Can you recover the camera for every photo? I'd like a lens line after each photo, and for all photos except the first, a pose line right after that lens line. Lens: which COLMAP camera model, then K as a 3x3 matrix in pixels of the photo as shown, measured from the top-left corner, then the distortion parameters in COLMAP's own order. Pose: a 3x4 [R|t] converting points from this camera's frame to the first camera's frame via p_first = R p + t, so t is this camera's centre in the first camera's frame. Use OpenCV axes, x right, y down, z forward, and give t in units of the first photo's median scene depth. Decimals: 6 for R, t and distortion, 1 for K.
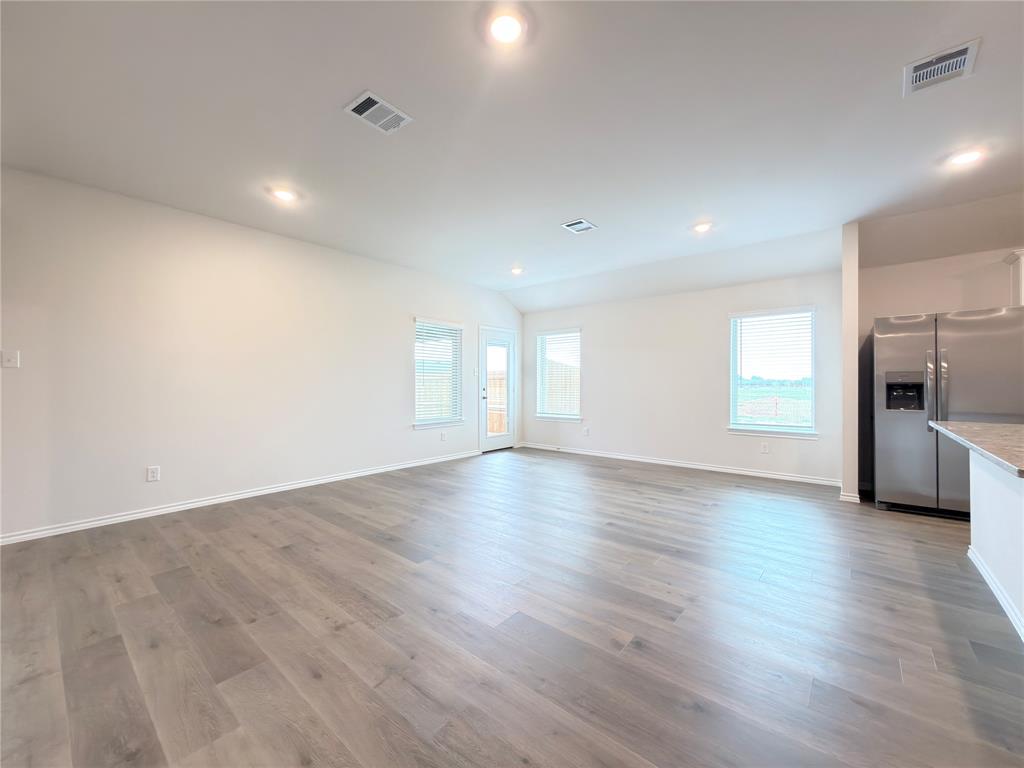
lens RADIAL K [[410.4, 0, 509.7], [0, 410.4, 376.5], [0, 0, 1]] dist [-0.000041, -0.000935]
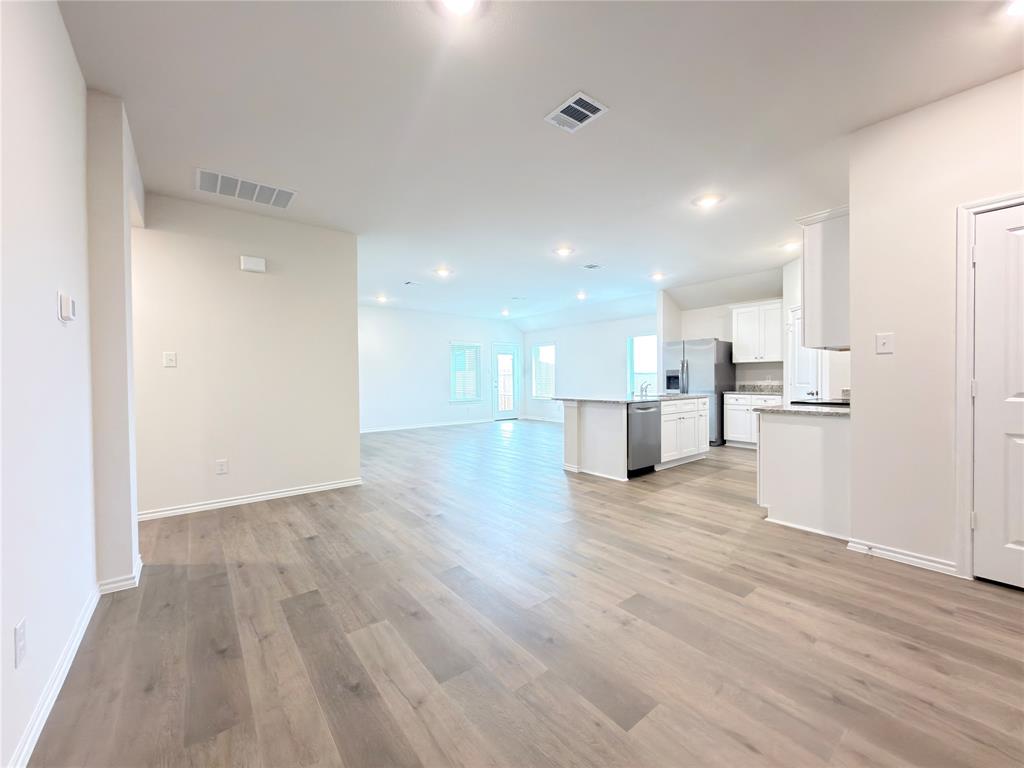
lens RADIAL K [[410.4, 0, 511.0], [0, 410.4, 386.1], [0, 0, 1]] dist [-0.000041, -0.000935]
pose [[0.980292, -0.010937, -0.197250, 0.319555], [0.019001, 0.999057, 0.039034, -0.013917], [0.196638, -0.042013, 0.979576, -0.590913]]
